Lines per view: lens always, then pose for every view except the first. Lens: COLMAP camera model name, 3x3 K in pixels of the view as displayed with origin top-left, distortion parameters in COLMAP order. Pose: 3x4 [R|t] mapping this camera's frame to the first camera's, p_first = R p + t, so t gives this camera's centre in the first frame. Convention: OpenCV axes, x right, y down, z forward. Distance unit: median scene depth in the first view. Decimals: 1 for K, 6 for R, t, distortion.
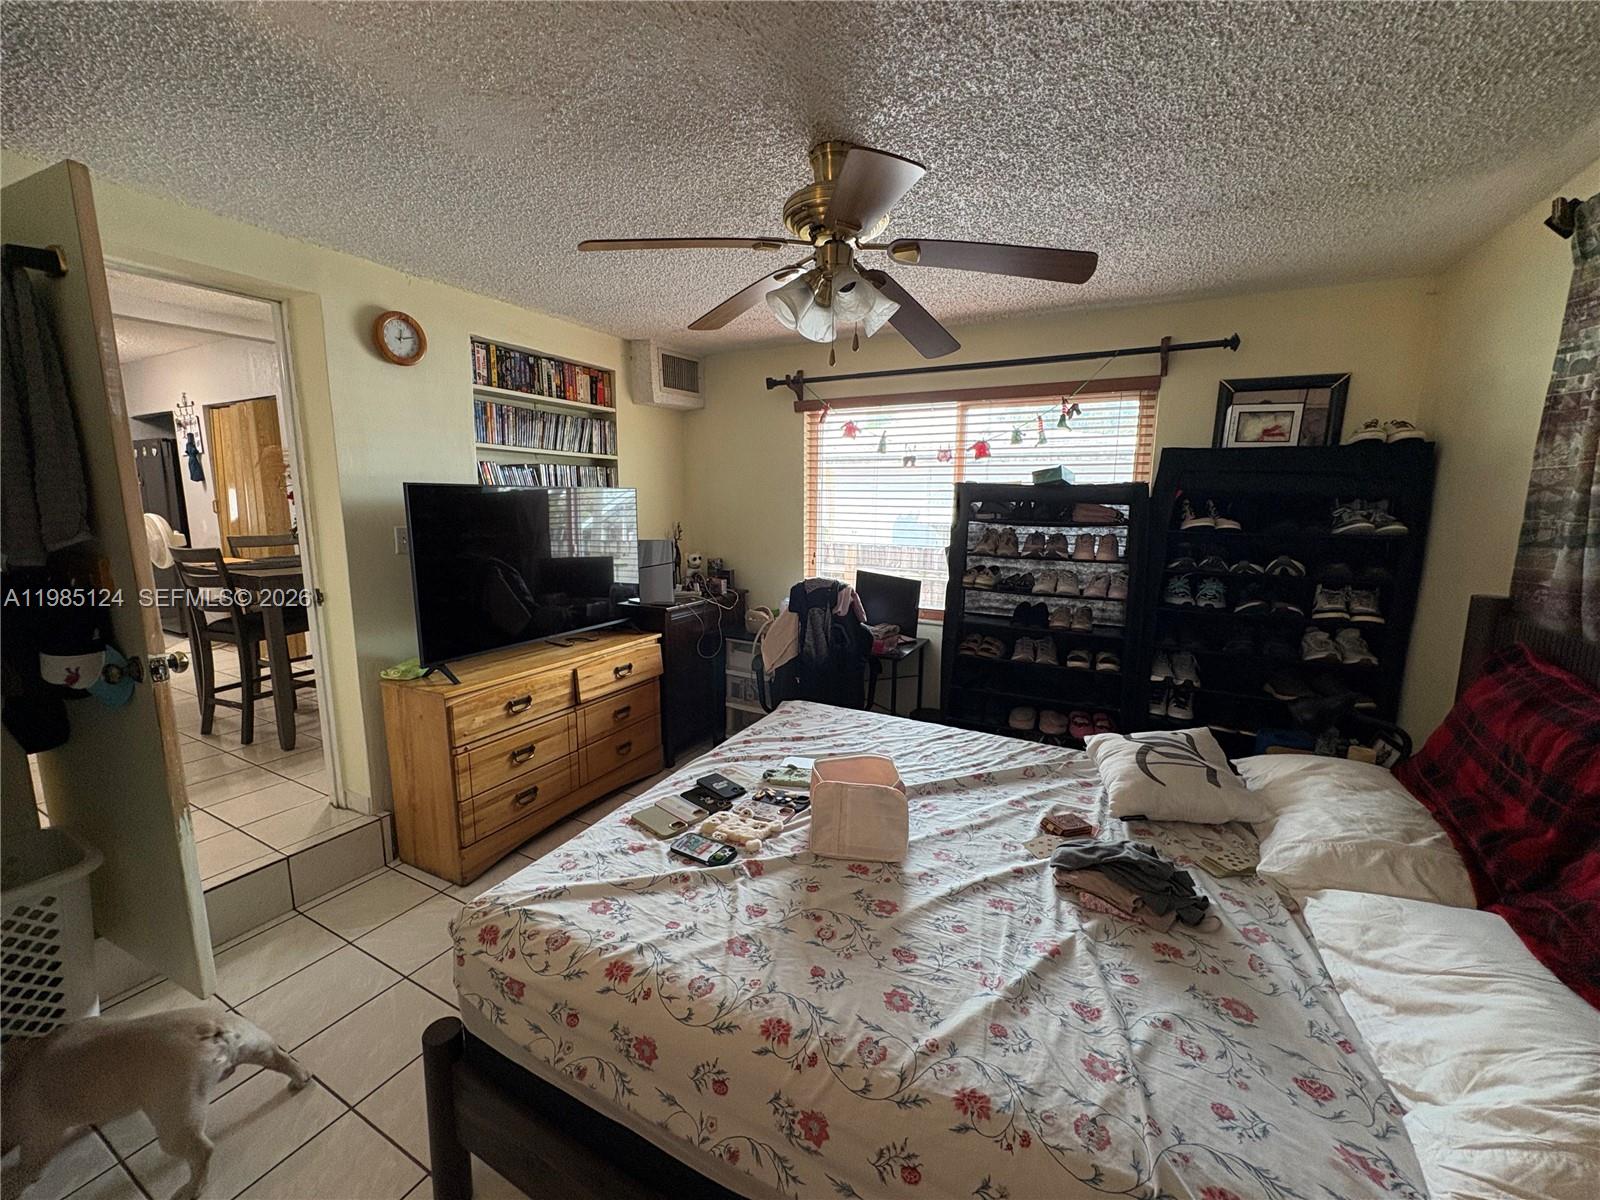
lens RADIAL K [[636.2, 0, 798.9], [0, 636.2, 598.3], [0, 0, 1]] dist [-0.002540, 0.000715]
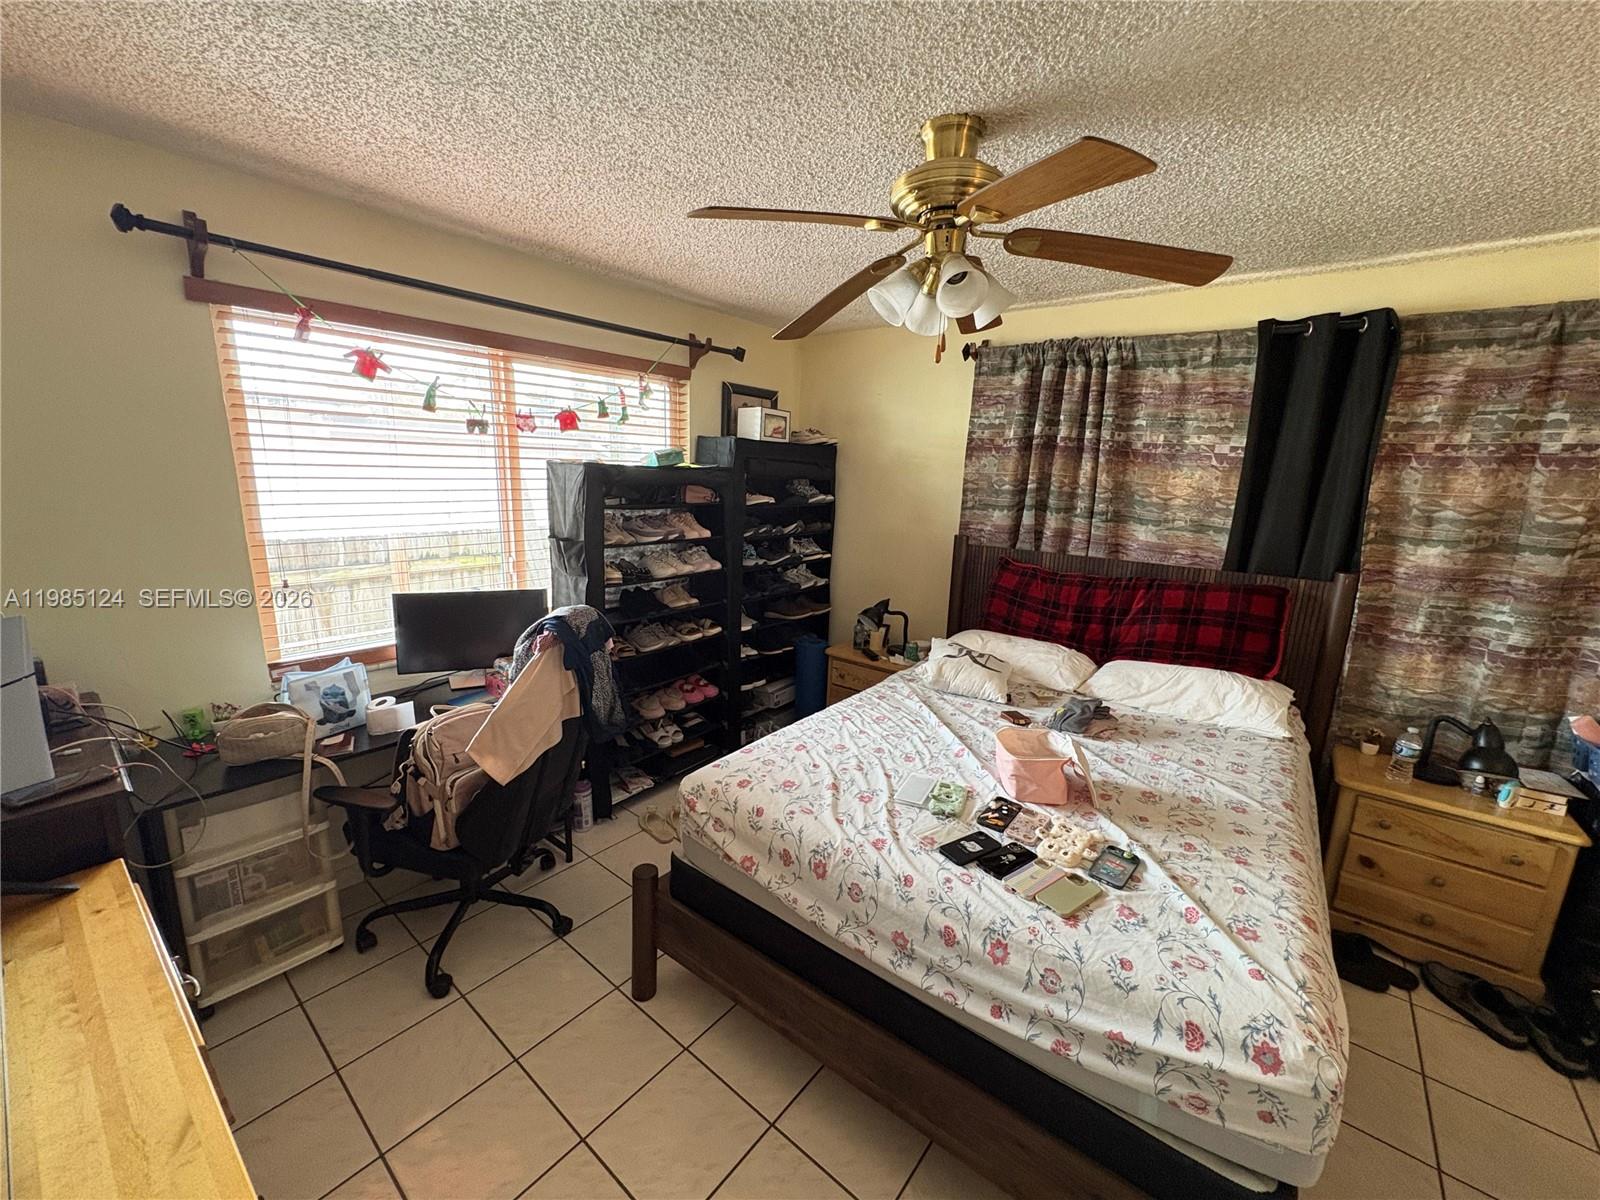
lens RADIAL K [[636.2, 0, 800.4], [0, 636.2, 600.8], [0, 0, 1]] dist [-0.002540, 0.000715]
pose [[0.184500, -0.206587, 0.960875, -0.535250], [0.123688, 0.974767, 0.185824, -0.128356], [-0.975018, 0.084564, 0.205397, 0.588421]]
